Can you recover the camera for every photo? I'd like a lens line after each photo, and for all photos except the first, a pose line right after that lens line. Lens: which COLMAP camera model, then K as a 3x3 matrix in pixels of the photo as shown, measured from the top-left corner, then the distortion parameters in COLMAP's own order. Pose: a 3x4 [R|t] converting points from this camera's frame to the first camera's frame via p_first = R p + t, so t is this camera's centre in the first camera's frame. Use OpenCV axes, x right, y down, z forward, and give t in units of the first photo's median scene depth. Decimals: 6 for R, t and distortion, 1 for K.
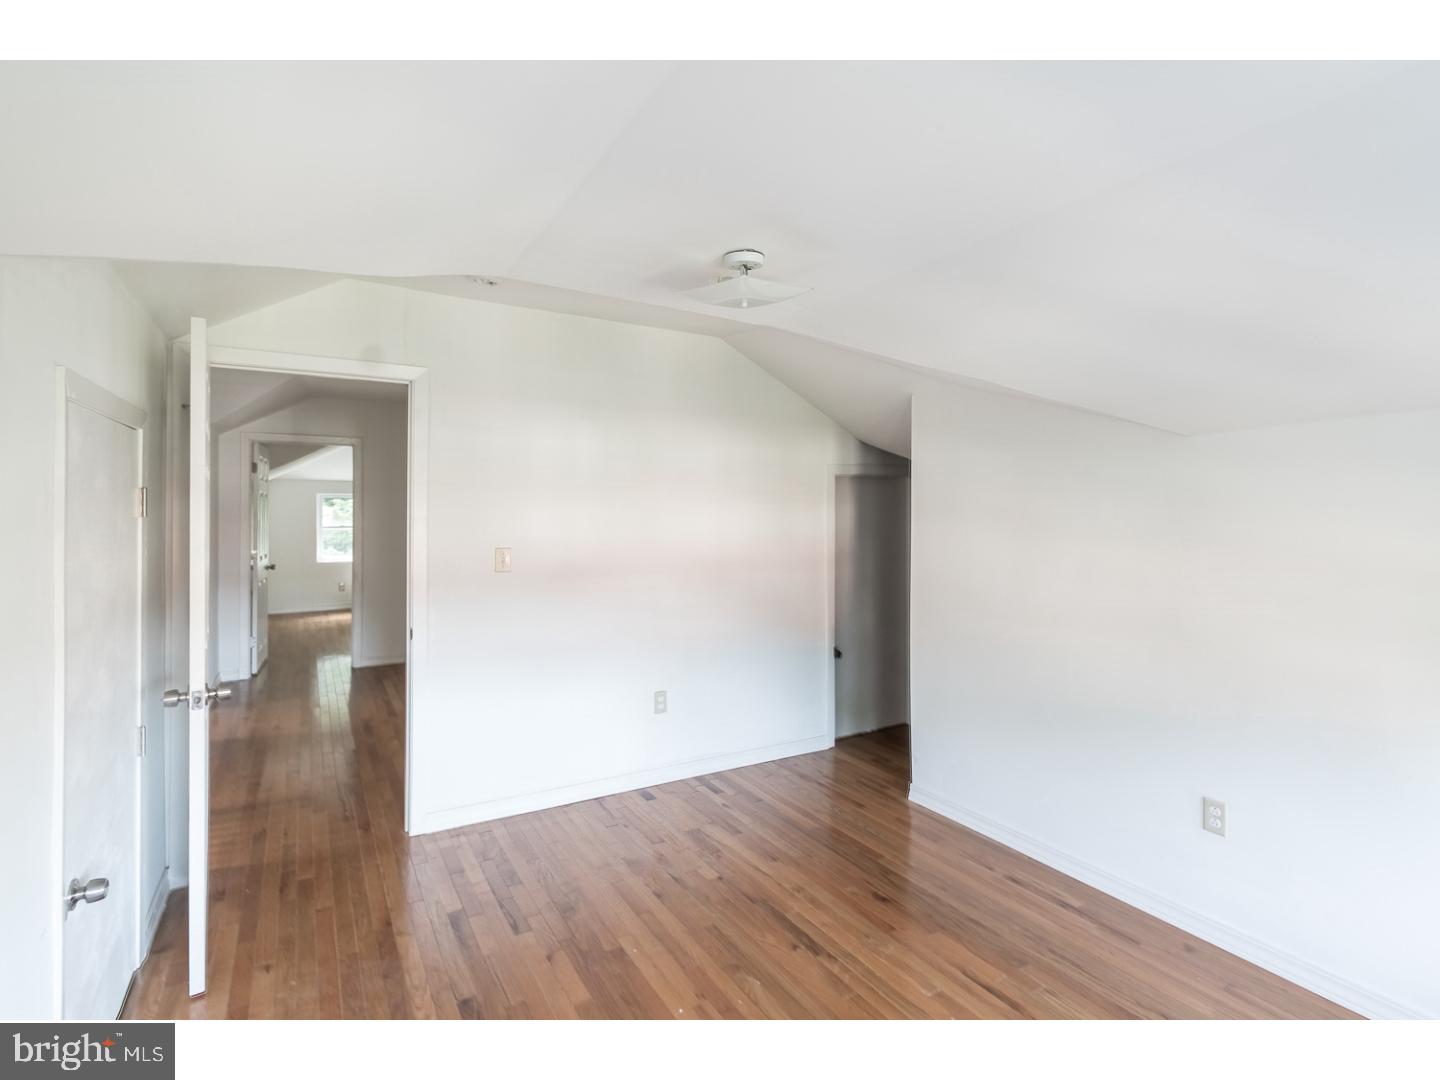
lens RADIAL K [[668.1, 0, 746.8], [0, 668.1, 517.5], [0, 0, 1]] dist [-0.003181, 0.000634]
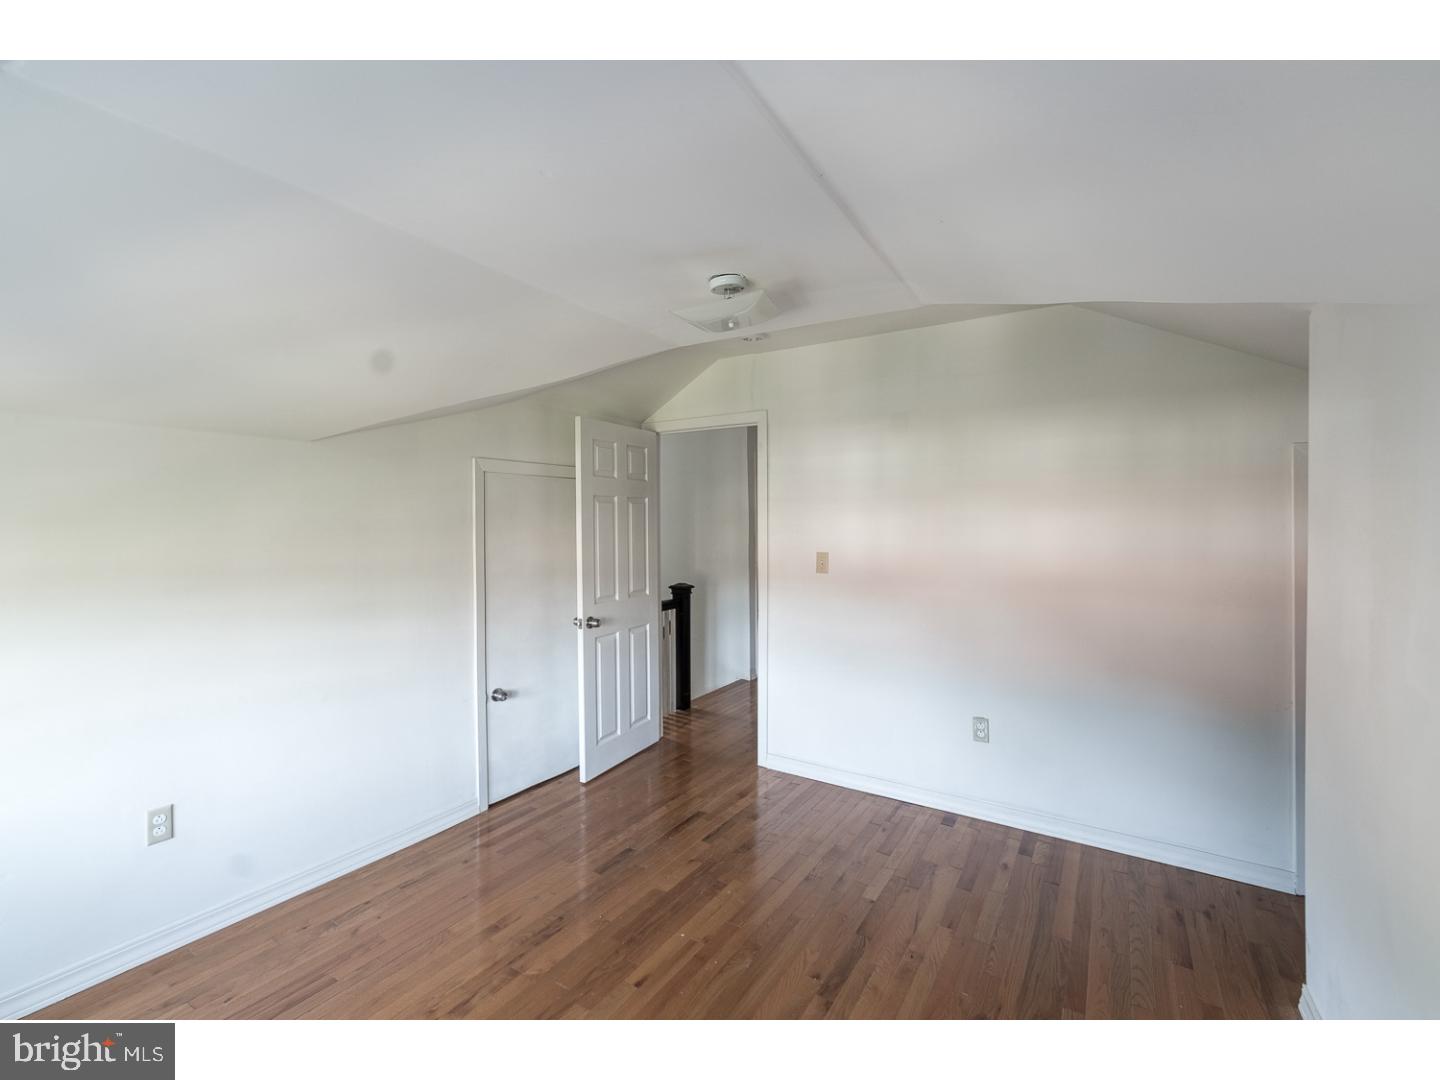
lens RADIAL K [[668.1, 0, 722.6], [0, 668.1, 531.1], [0, 0, 1]] dist [-0.003181, 0.000634]
pose [[0.437250, 0.005711, -0.899322, 0.603060], [-0.005610, 0.999978, 0.003623, 0.005641], [0.899322, 0.003461, 0.437272, 0.322725]]
